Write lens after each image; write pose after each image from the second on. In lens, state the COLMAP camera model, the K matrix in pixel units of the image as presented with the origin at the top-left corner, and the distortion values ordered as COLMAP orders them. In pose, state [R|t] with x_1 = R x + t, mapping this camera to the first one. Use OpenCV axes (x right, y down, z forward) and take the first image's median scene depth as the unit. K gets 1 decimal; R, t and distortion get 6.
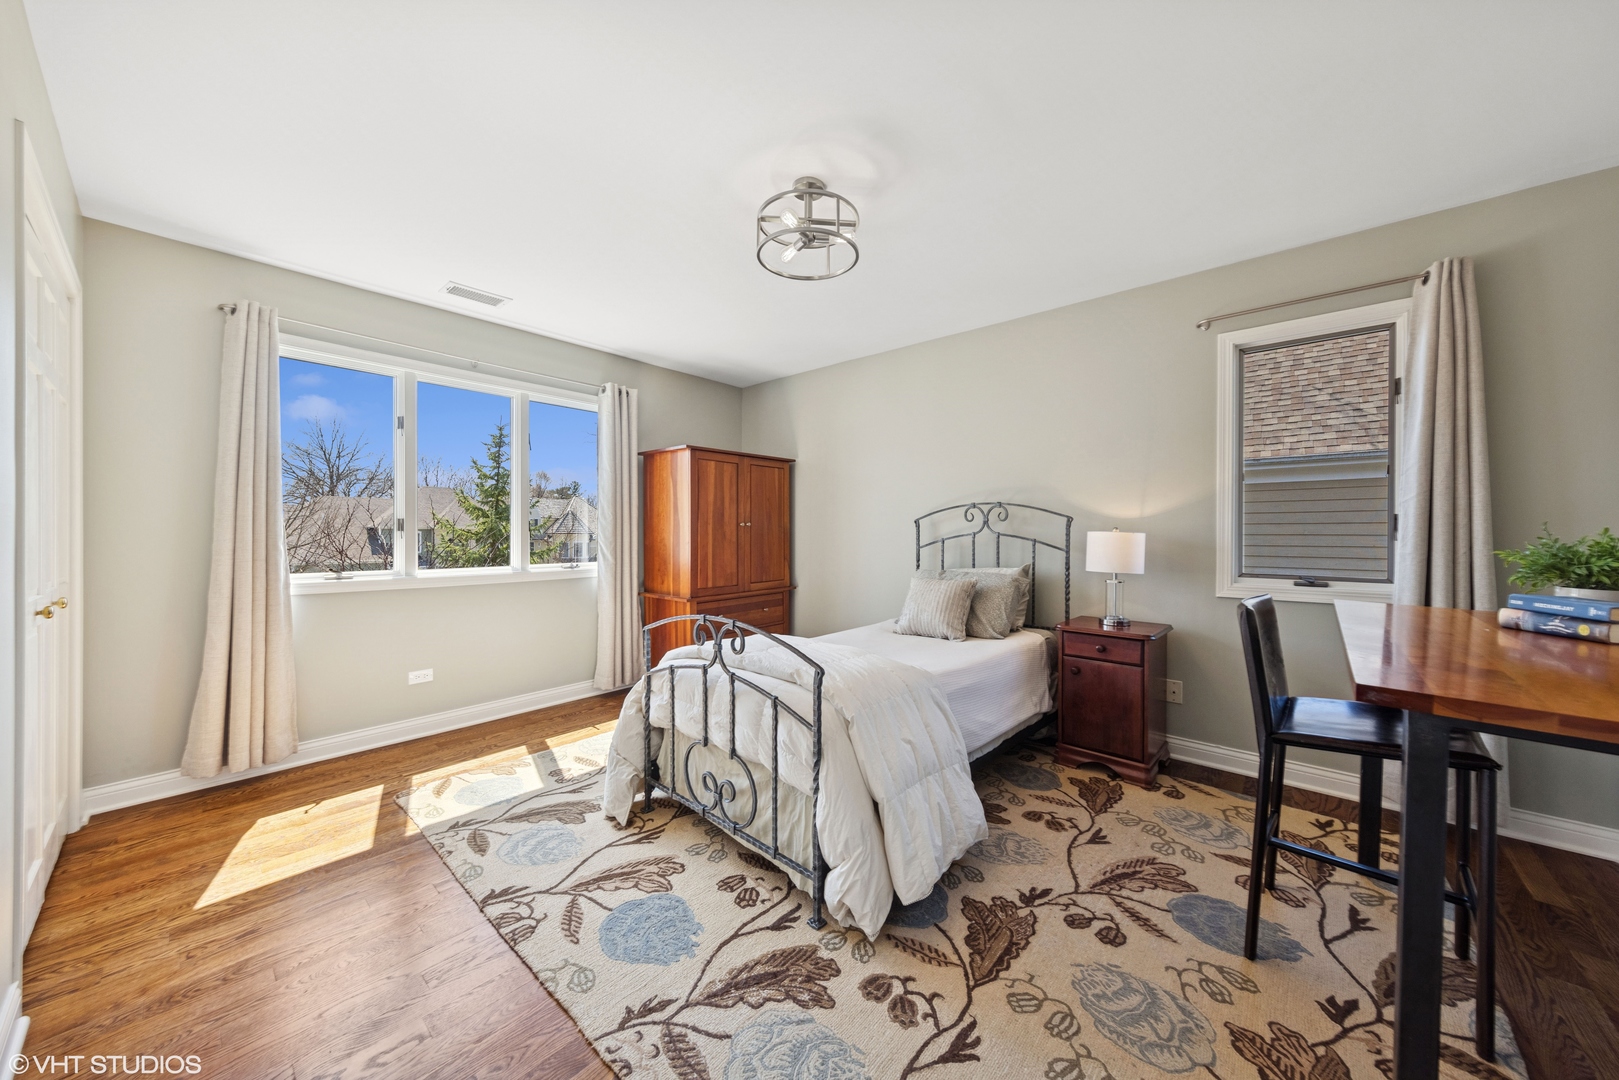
lens RADIAL K [[568.2, 0, 814.4], [0, 568.2, 538.6], [0, 0, 1]] dist [0.000337, 0.000024]
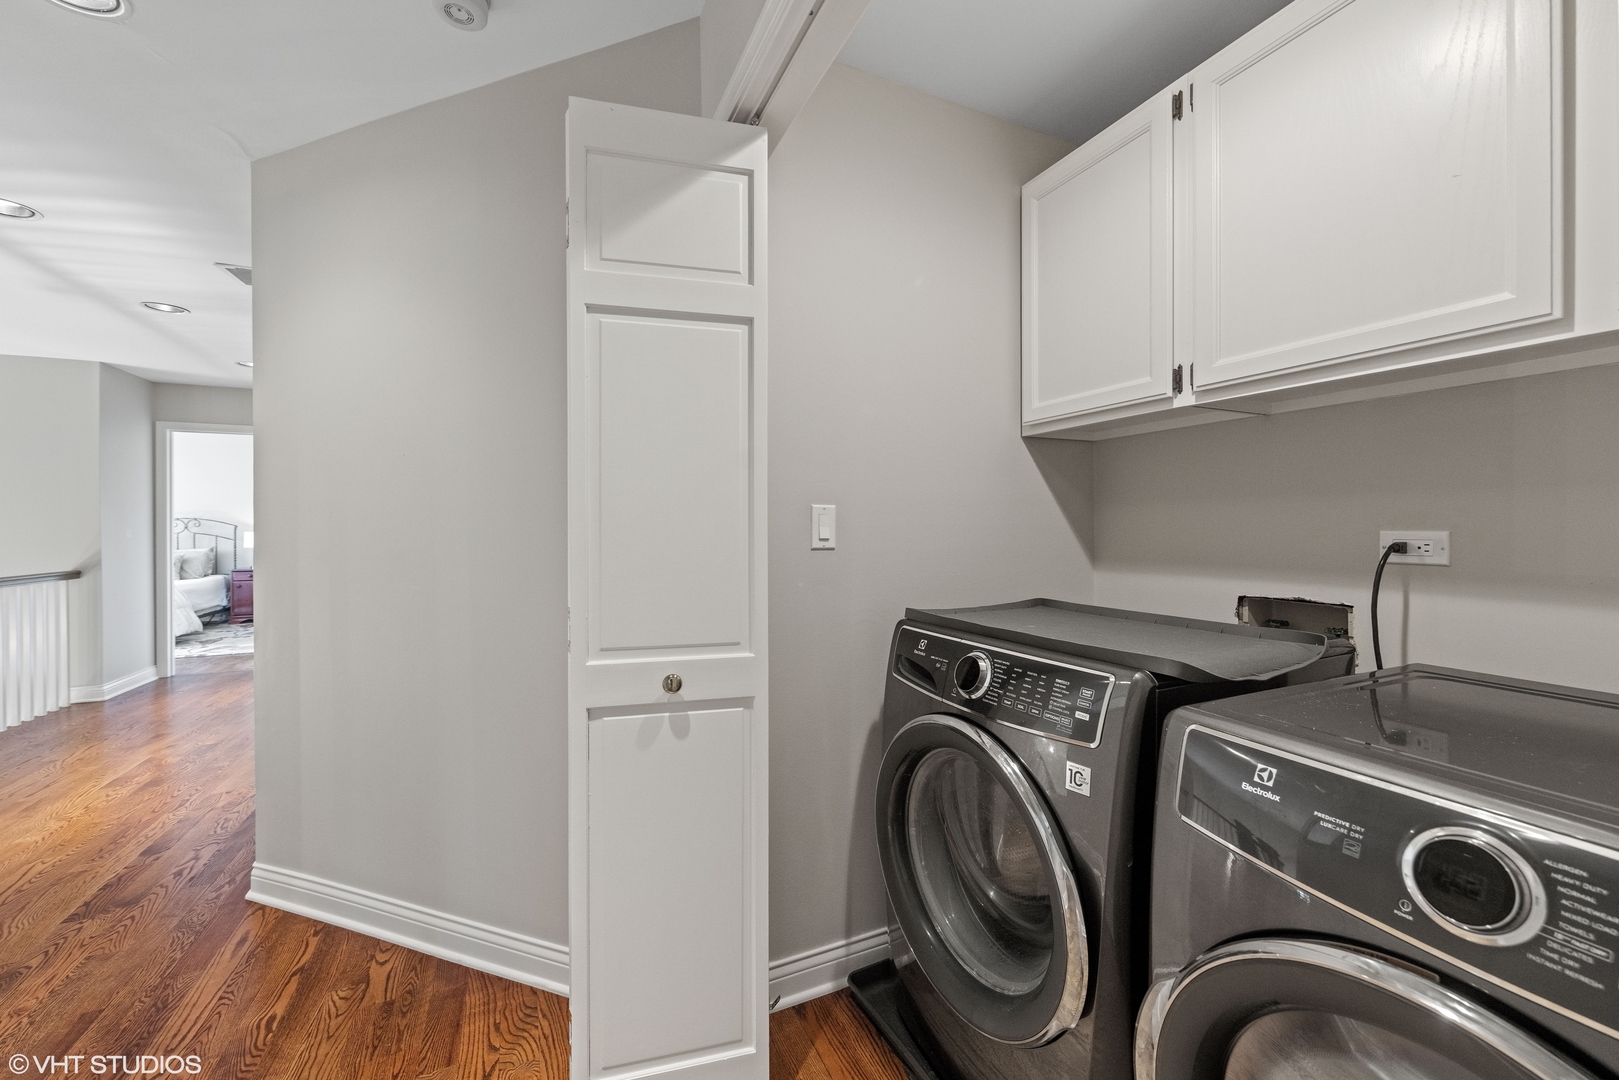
lens RADIAL K [[632.9, 0, 813.0], [0, 632.9, 536.3], [0, 0, 1]] dist [0.001321, 0.000083]
pose [[0.395017, -0.009161, 0.918628, -1.010886], [0.005131, 0.999957, 0.007766, -0.002921], [-0.918660, 0.001646, 0.395047, -2.218076]]
